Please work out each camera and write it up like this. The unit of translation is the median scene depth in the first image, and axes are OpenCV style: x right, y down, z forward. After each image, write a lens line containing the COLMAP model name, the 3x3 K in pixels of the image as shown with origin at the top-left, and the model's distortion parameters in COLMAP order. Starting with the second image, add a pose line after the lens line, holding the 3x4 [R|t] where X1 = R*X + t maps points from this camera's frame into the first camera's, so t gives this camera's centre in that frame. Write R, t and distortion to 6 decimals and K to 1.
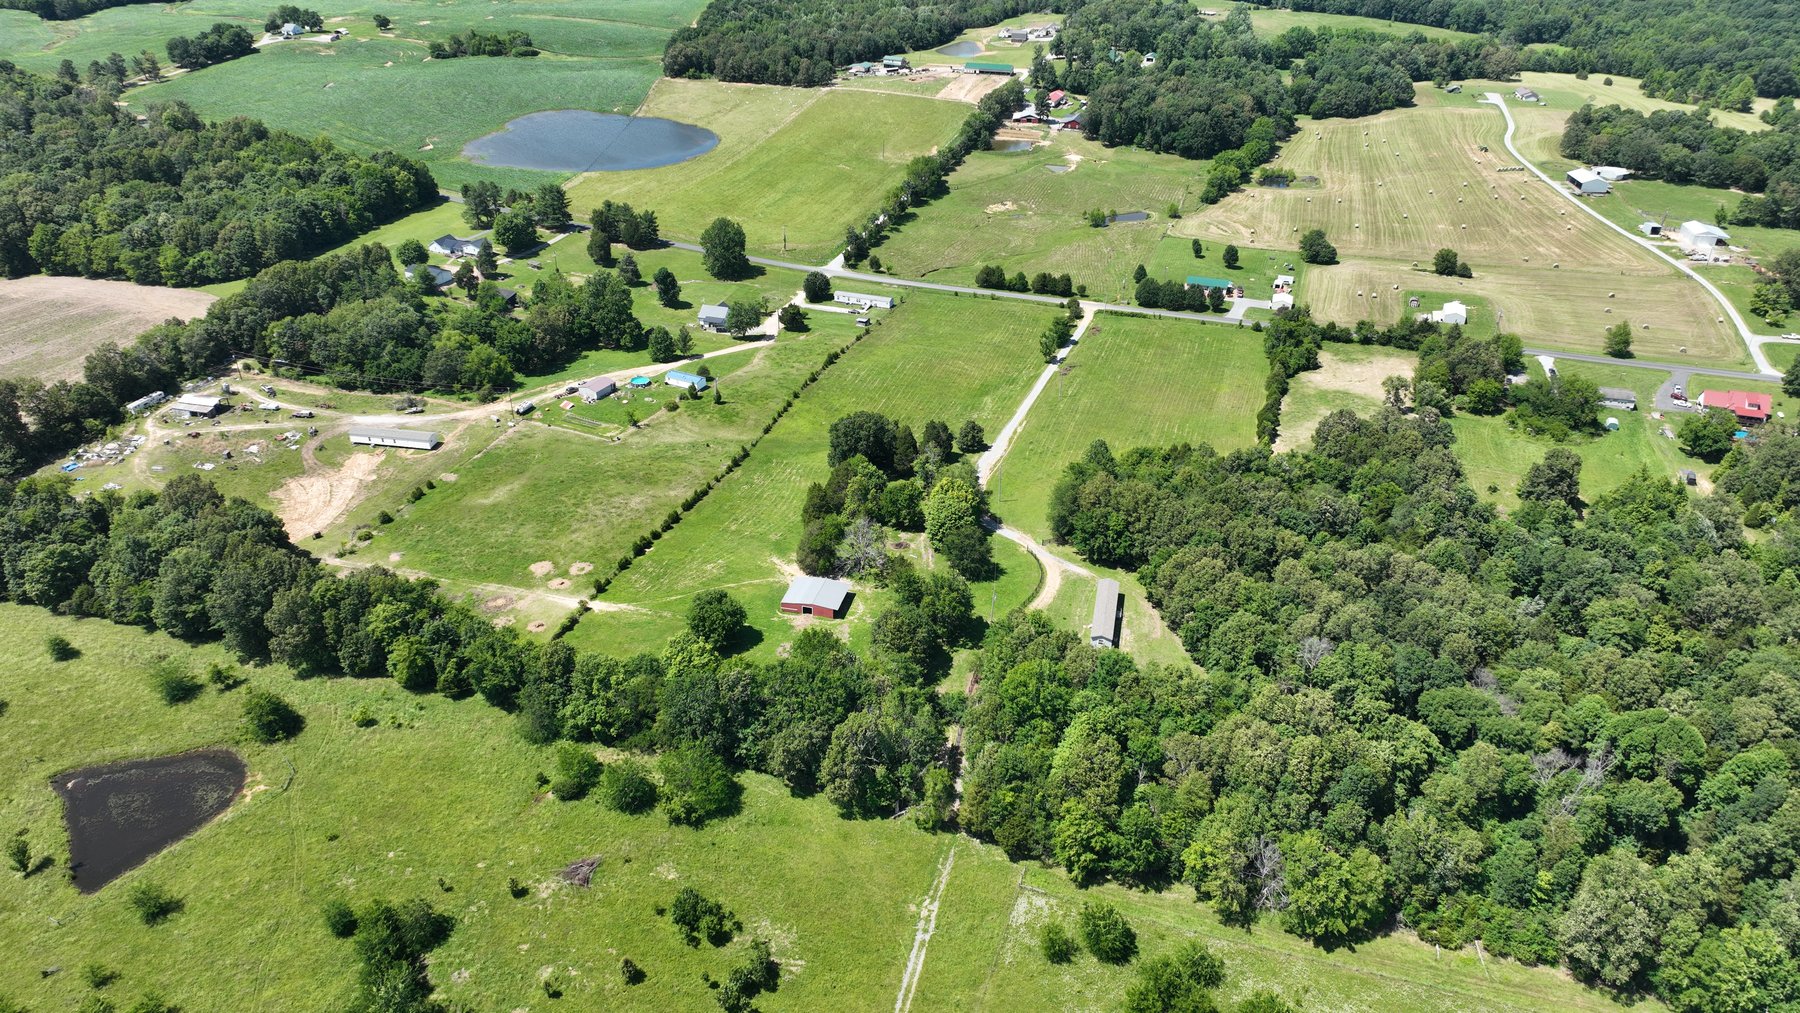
lens RADIAL K [[1258.3, 0, 906.9], [0, 1258.3, 500.3], [0, 0, 1]] dist [-0.012712, 0.030740]
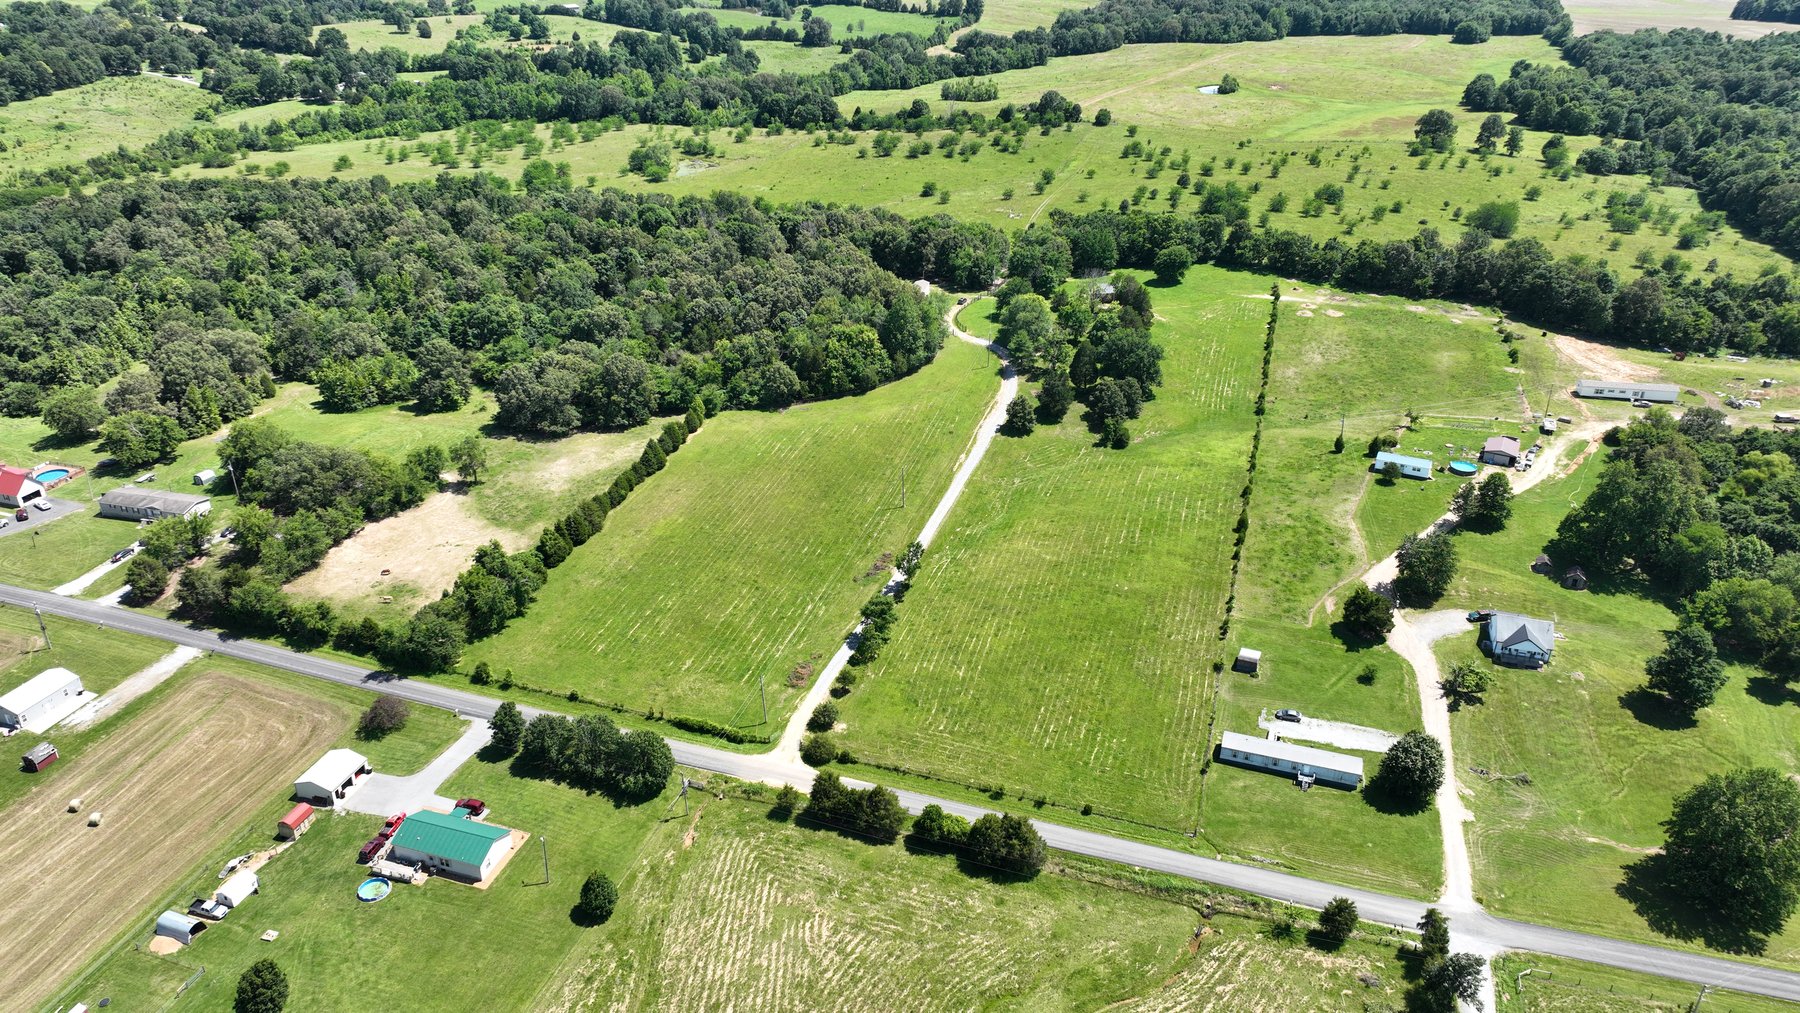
lens RADIAL K [[1258.3, 0, 906.9], [0, 1258.3, 500.3], [0, 0, 1]] dist [-0.012712, 0.030740]
pose [[-0.999890, -0.011657, -0.009190, 0.103606], [-0.014080, 0.548795, 0.835839, -0.569218], [-0.004700, 0.835876, -0.548898, 1.147628]]
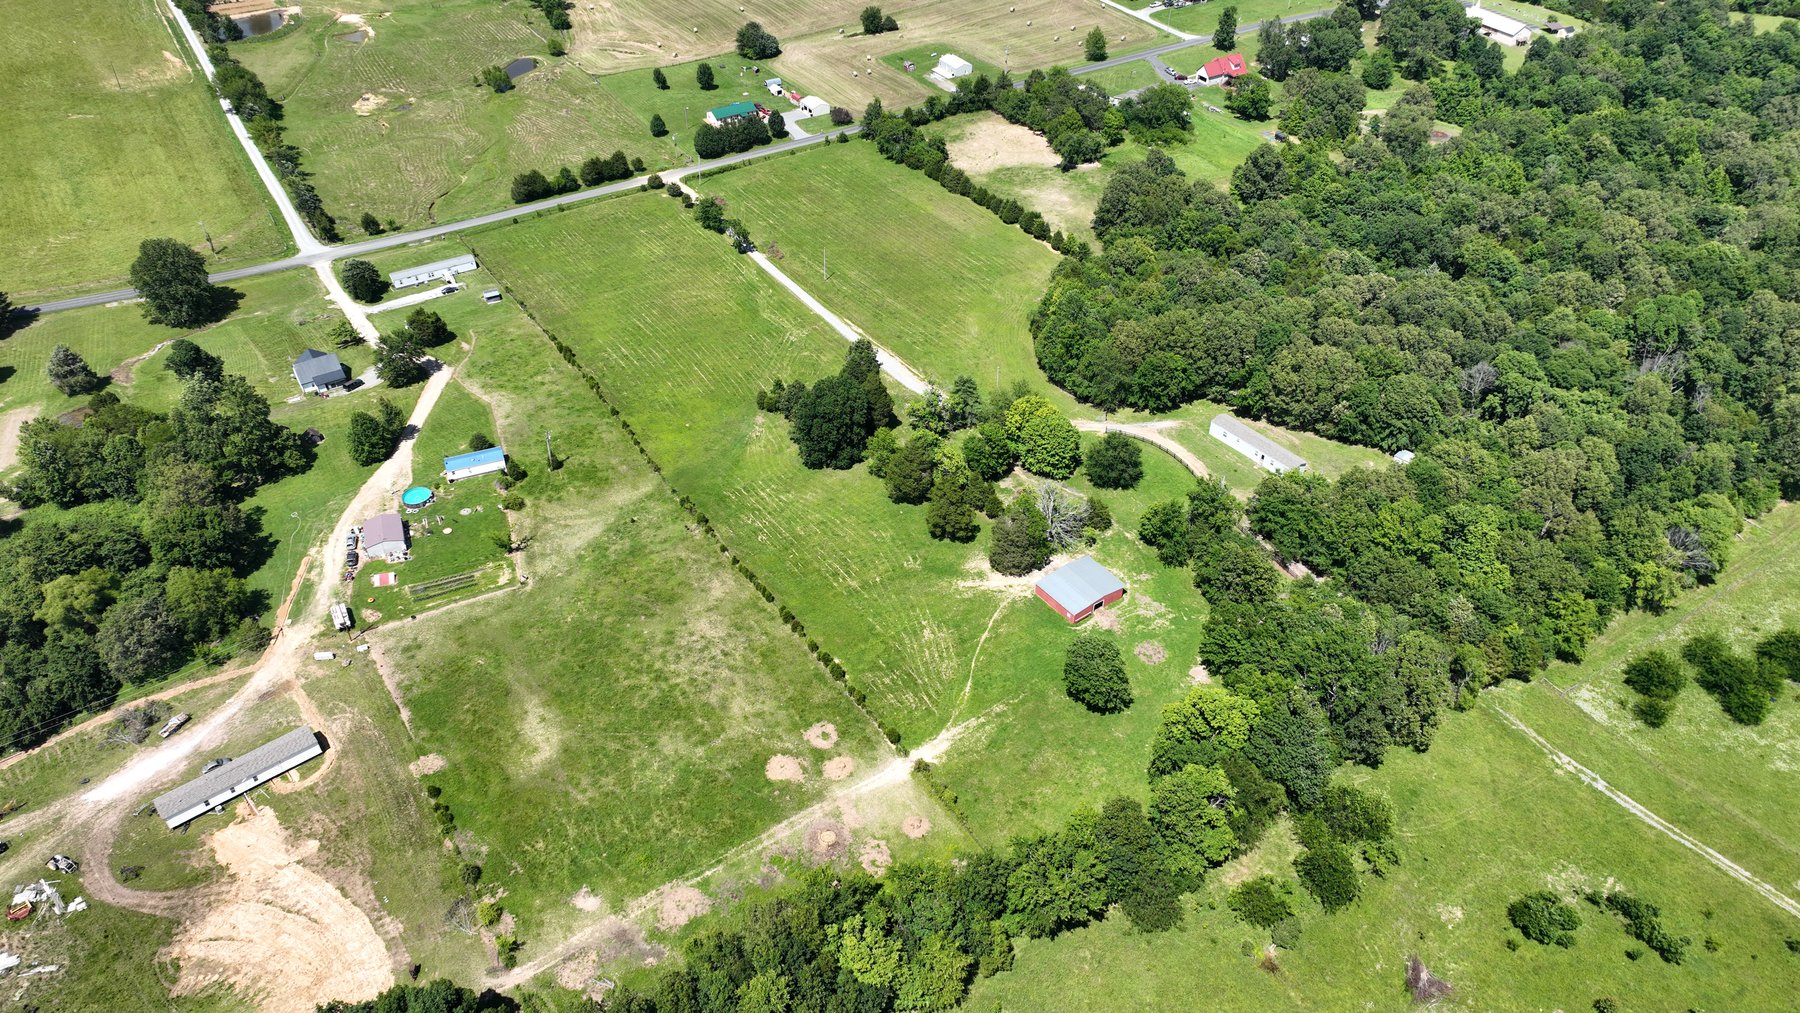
lens RADIAL K [[1258.3, 0, 906.9], [0, 1258.3, 500.3], [0, 0, 1]] dist [-0.012712, 0.030740]
pose [[0.641695, -0.485196, 0.593981, -0.354393], [0.381994, 0.873755, 0.301051, -0.155499], [-0.665063, 0.033714, 0.746026, 0.263636]]
